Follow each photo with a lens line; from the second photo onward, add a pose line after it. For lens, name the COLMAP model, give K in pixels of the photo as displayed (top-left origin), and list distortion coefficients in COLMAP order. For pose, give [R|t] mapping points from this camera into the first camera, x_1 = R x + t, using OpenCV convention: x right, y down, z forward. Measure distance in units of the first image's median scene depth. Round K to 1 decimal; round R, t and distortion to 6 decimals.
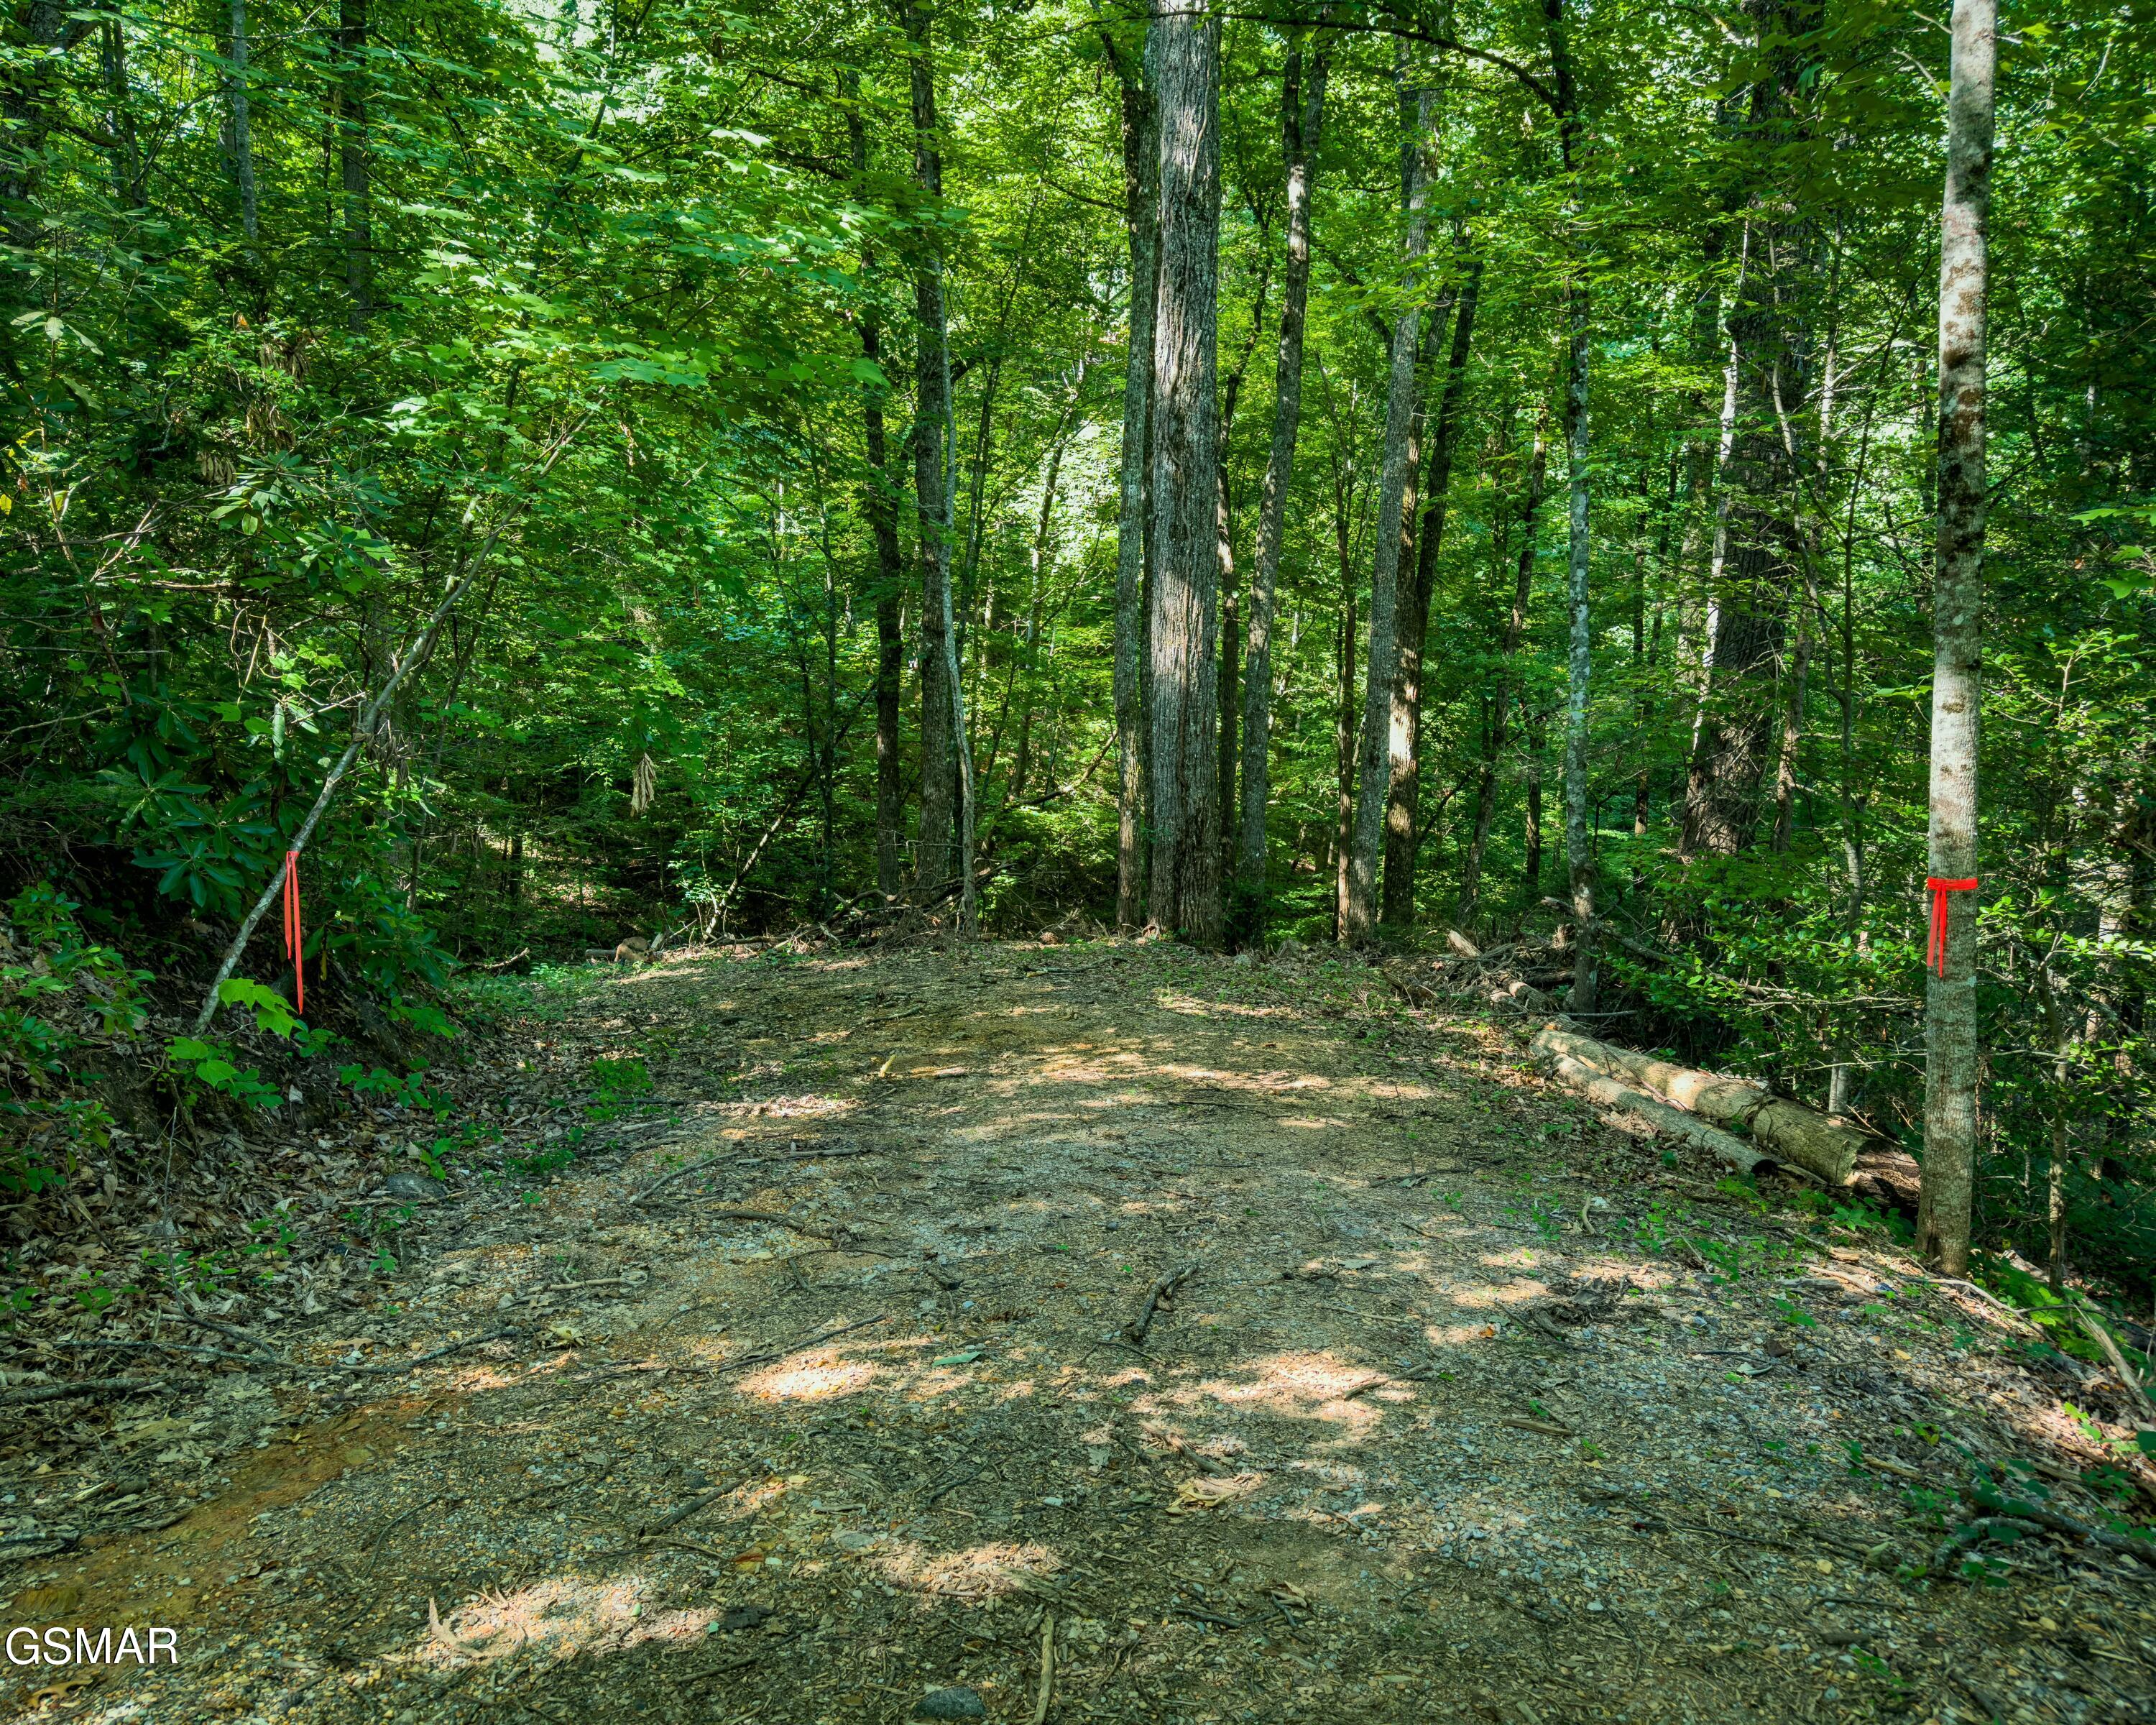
lens RADIAL K [[1630.3, 0, 1076.4], [0, 1630.3, 864.7], [0, 0, 1]] dist [0.004144, 0.001843]
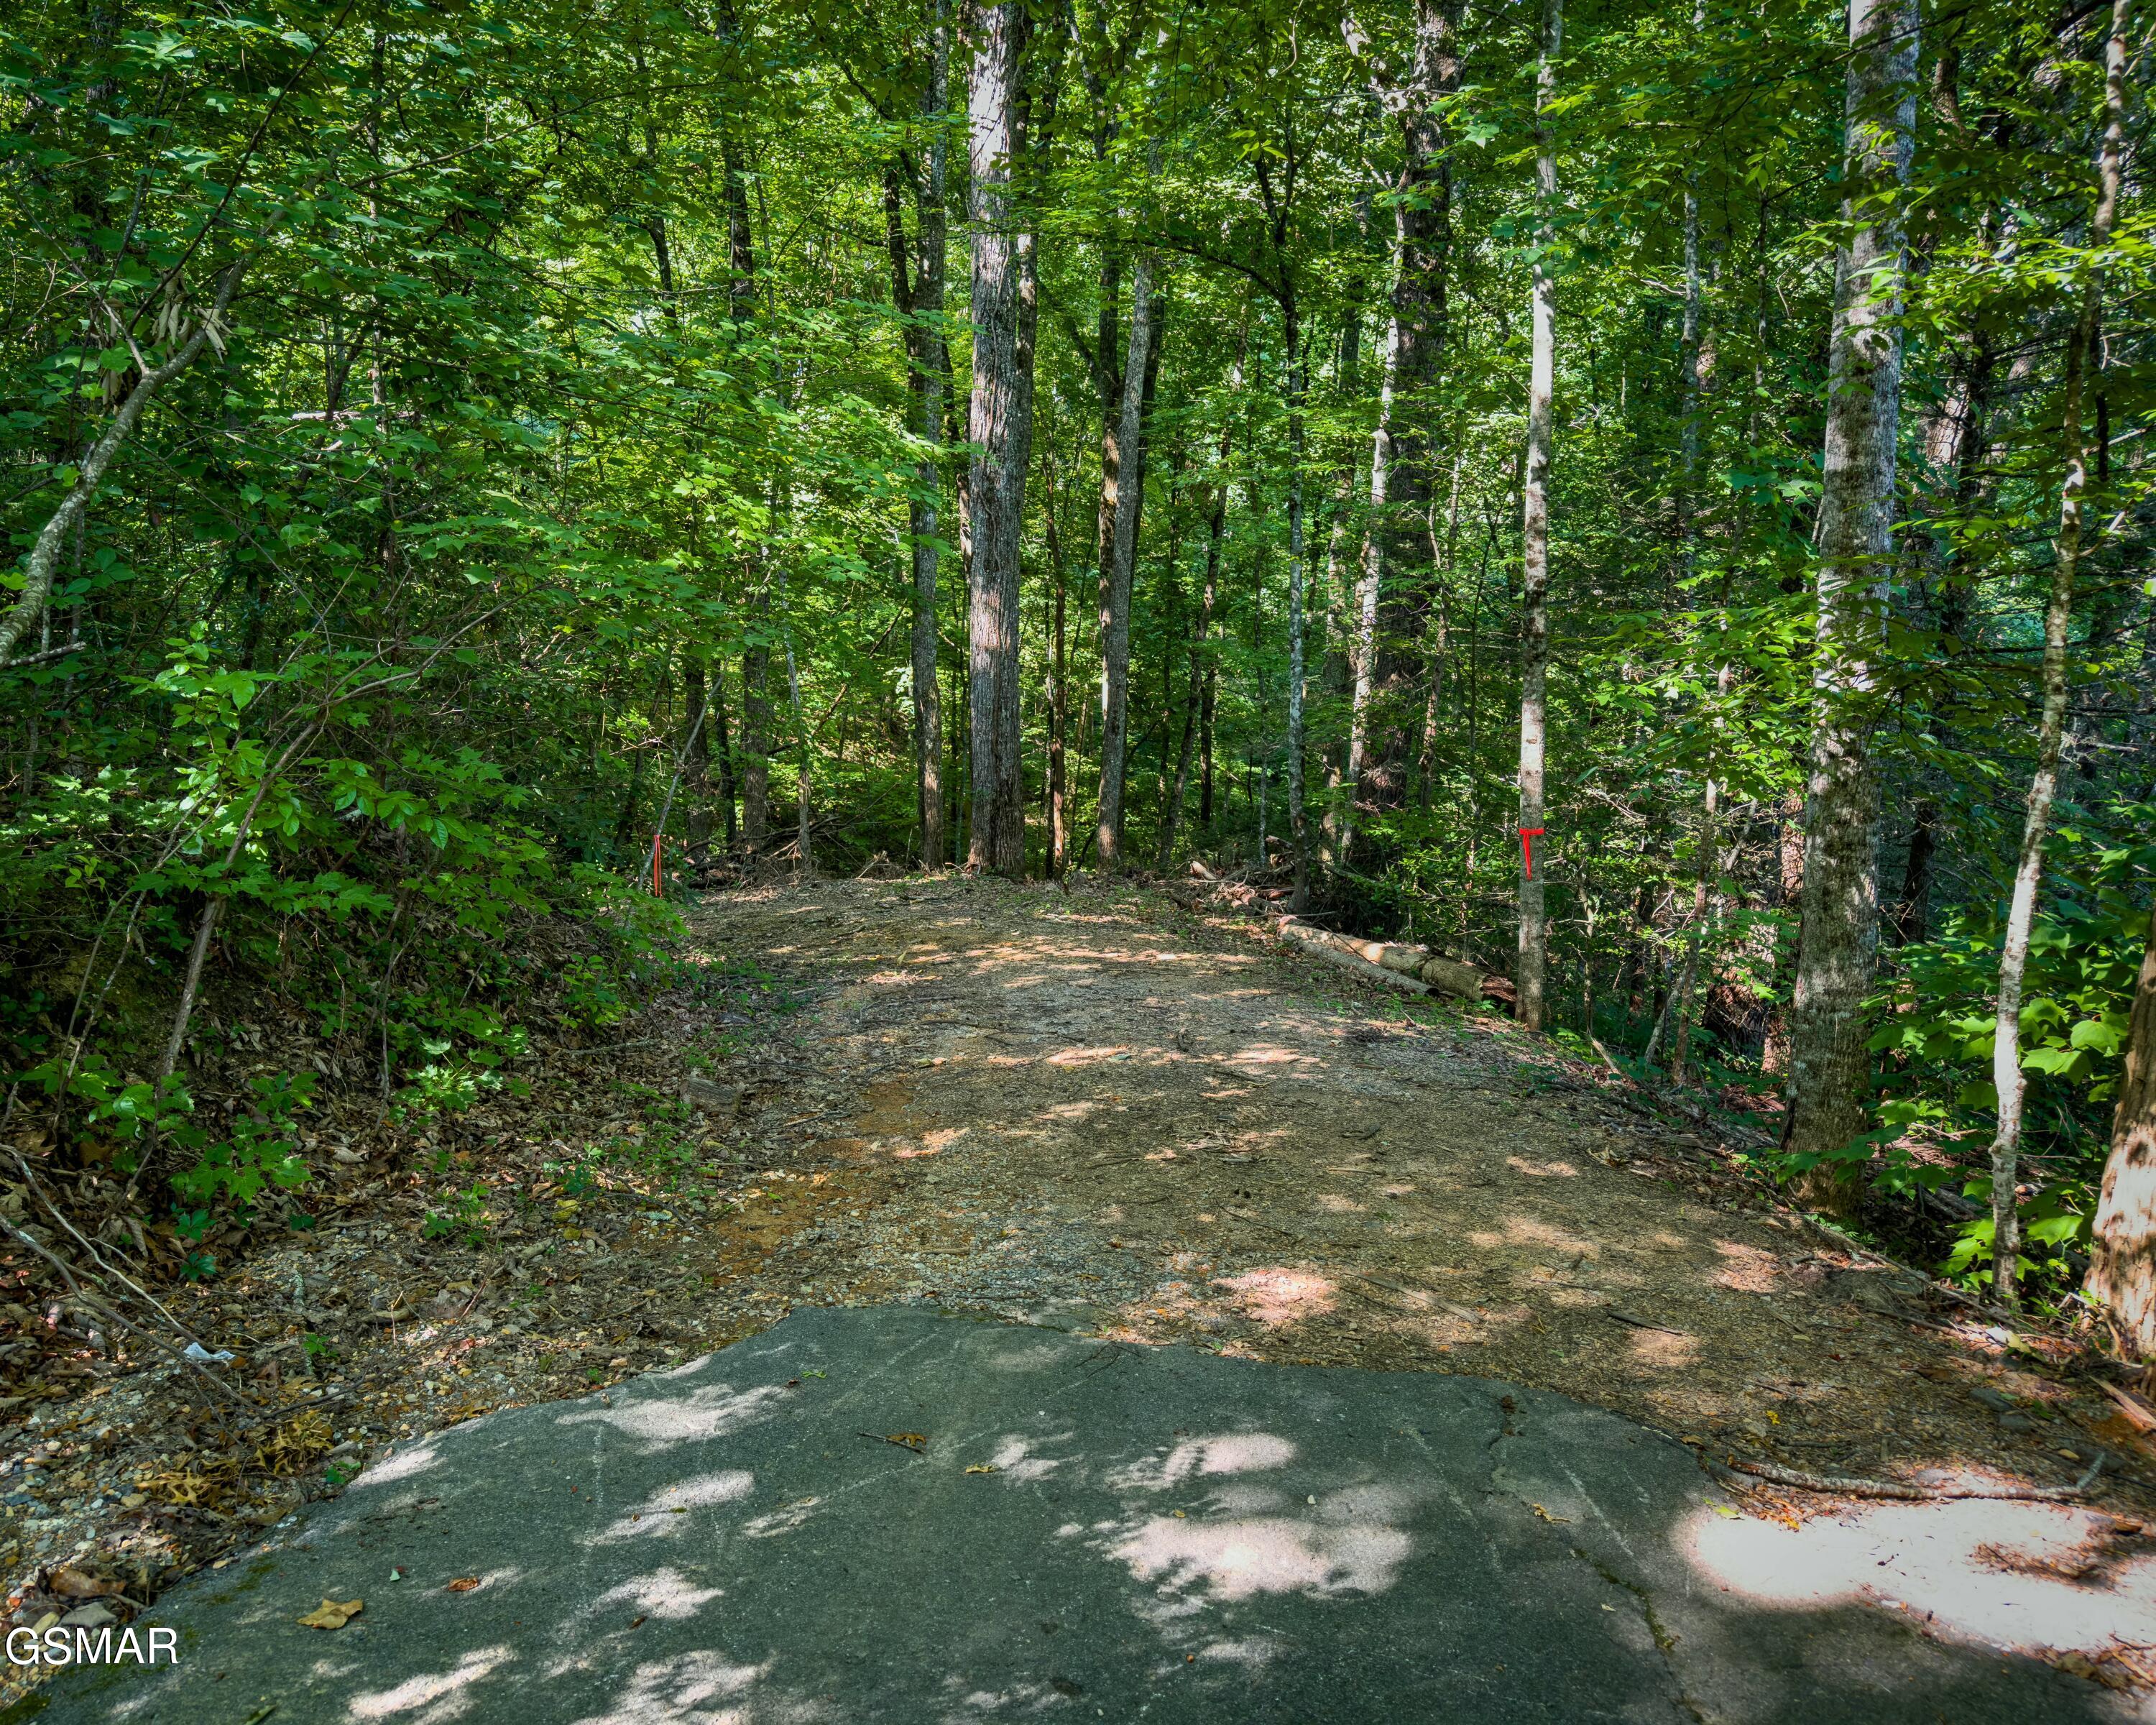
lens RADIAL K [[1630.3, 0, 1078.1], [0, 1630.3, 866.6], [0, 0, 1]] dist [0.004144, 0.001843]
pose [[0.975962, -0.024310, 0.216580, -0.268948], [0.015809, 0.999038, 0.040901, -0.017075], [-0.217366, -0.036494, 0.975408, -0.506651]]
